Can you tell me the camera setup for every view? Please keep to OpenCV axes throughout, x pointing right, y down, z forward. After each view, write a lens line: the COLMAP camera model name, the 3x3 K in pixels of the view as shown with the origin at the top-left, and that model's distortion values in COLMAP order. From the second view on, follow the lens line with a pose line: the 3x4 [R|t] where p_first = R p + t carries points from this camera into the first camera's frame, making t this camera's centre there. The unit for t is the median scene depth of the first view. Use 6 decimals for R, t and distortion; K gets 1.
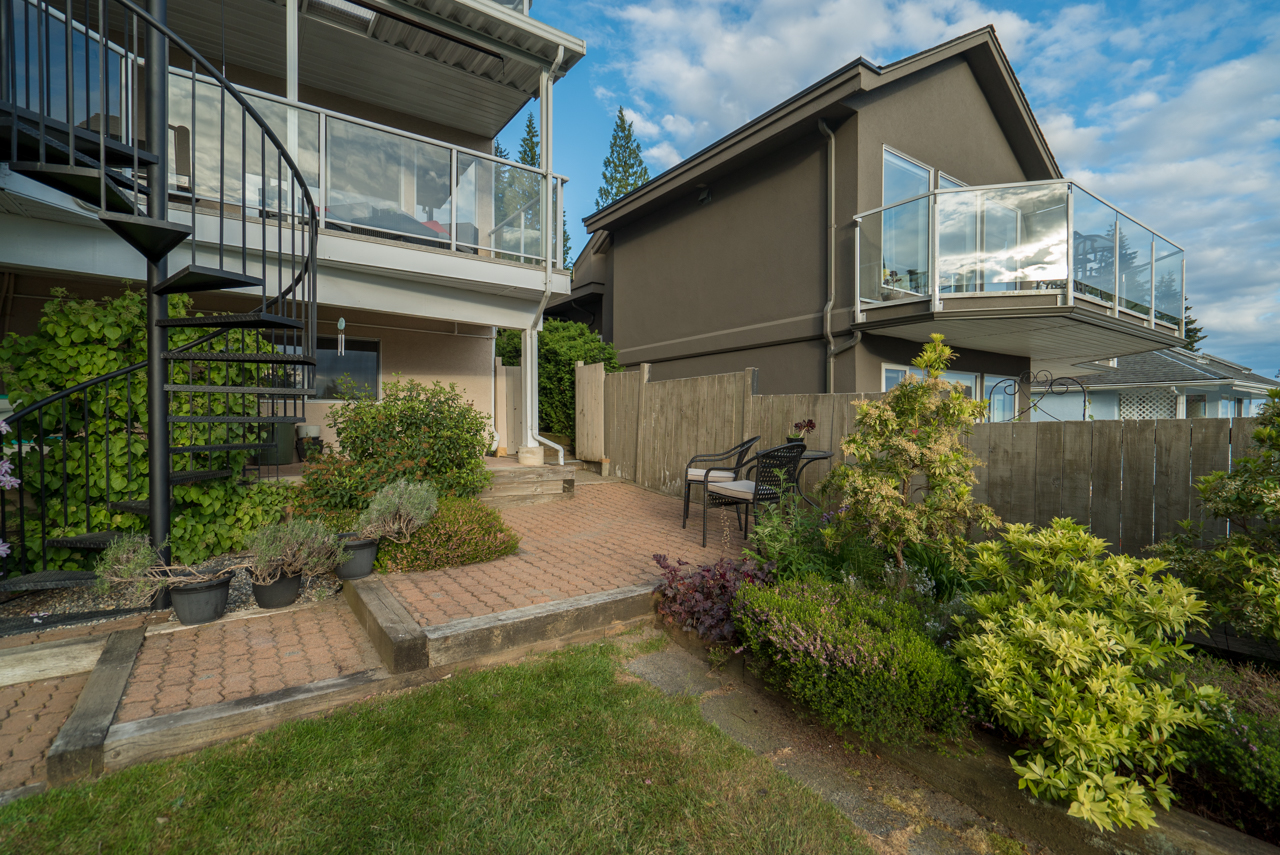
lens RADIAL K [[580.1, 0, 641.8], [0, 580.1, 416.2], [0, 0, 1]] dist [-0.009326, 0.004247]
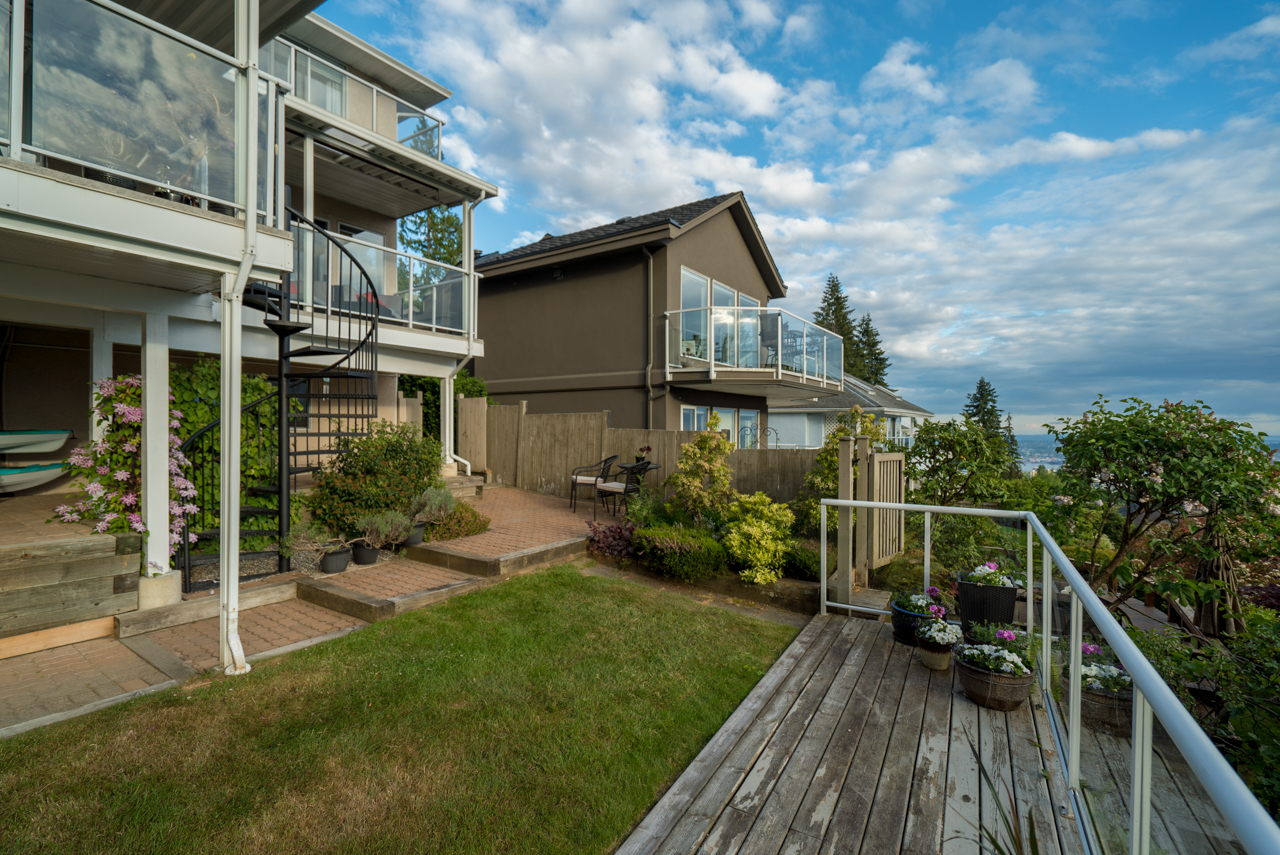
lens RADIAL K [[580.1, 0, 647.9], [0, 580.1, 421.6], [0, 0, 1]] dist [-0.009326, 0.004247]
pose [[0.933224, 0.007376, 0.359219, -0.529644], [-0.007781, 0.999970, -0.000316, -0.105498], [-0.359211, -0.002500, 0.933253, -0.974663]]
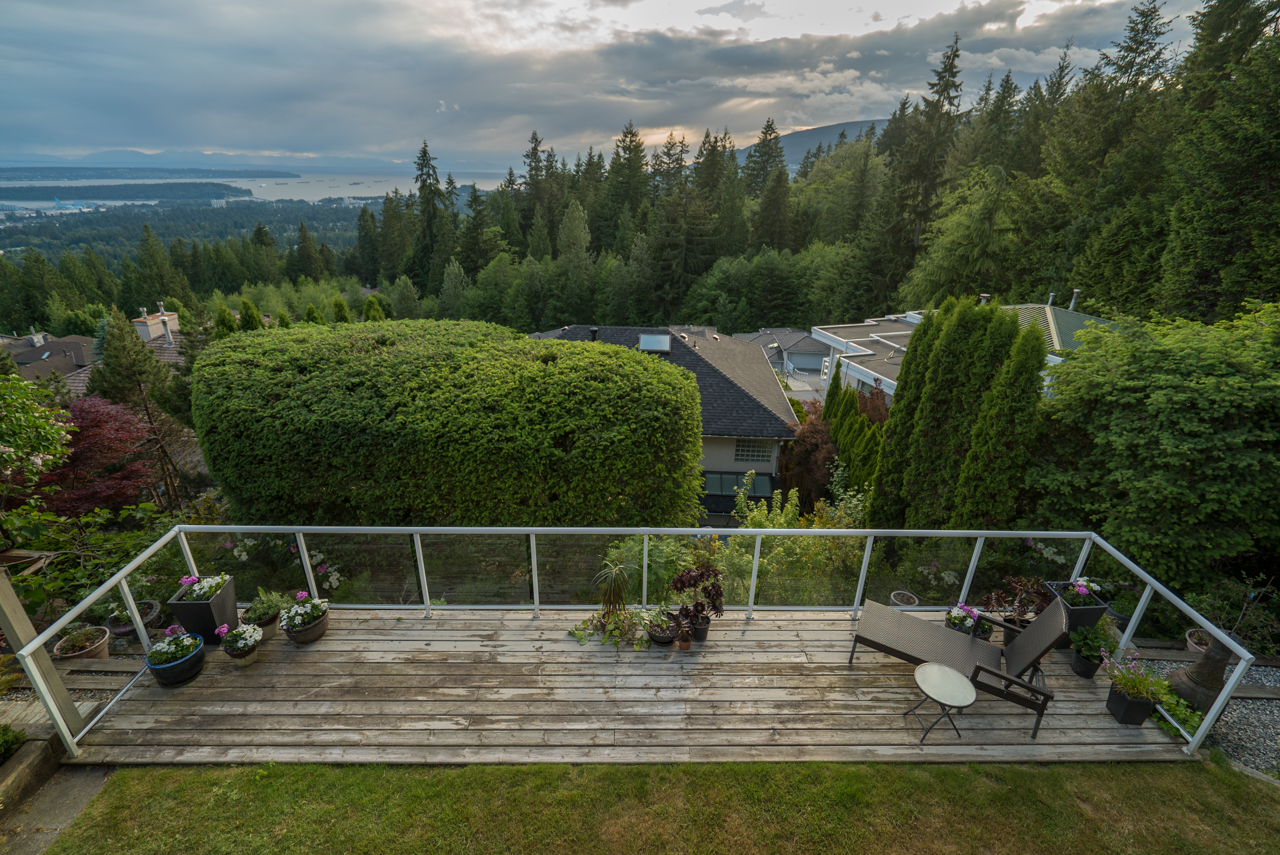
lens RADIAL K [[580.1, 0, 641.1], [0, 580.1, 429.5], [0, 0, 1]] dist [-0.009326, 0.004247]
pose [[-0.786382, -0.271729, 0.554767, -1.094503], [-0.035575, 0.916489, 0.398476, -0.880032], [-0.616715, 0.293618, -0.730377, 0.331142]]
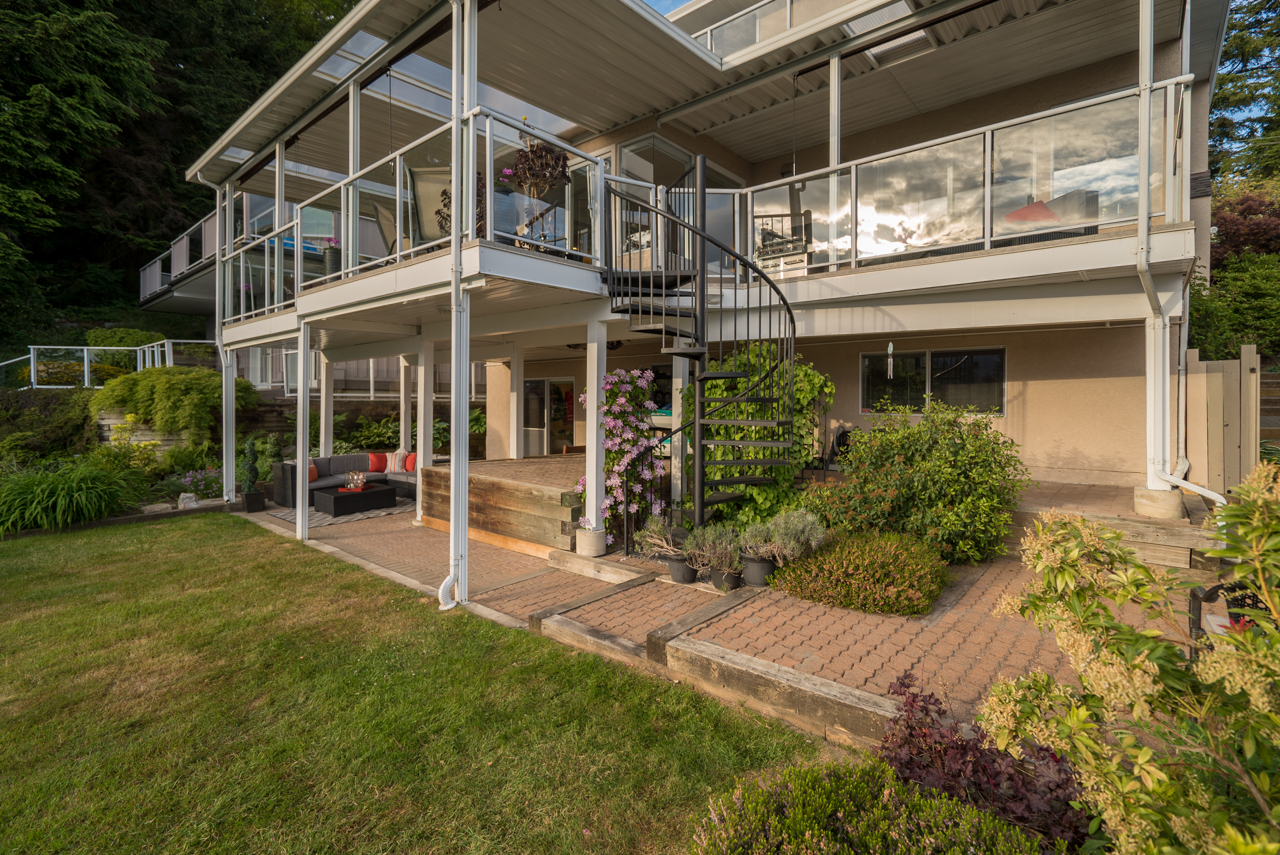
lens RADIAL K [[580.1, 0, 644.1], [0, 580.1, 414.7], [0, 0, 1]] dist [-0.009326, 0.004247]
pose [[0.264320, 0.019332, -0.964241, 0.697060], [0.005269, 0.999755, 0.021489, -0.120534], [0.964421, -0.010760, 0.264154, 0.523318]]
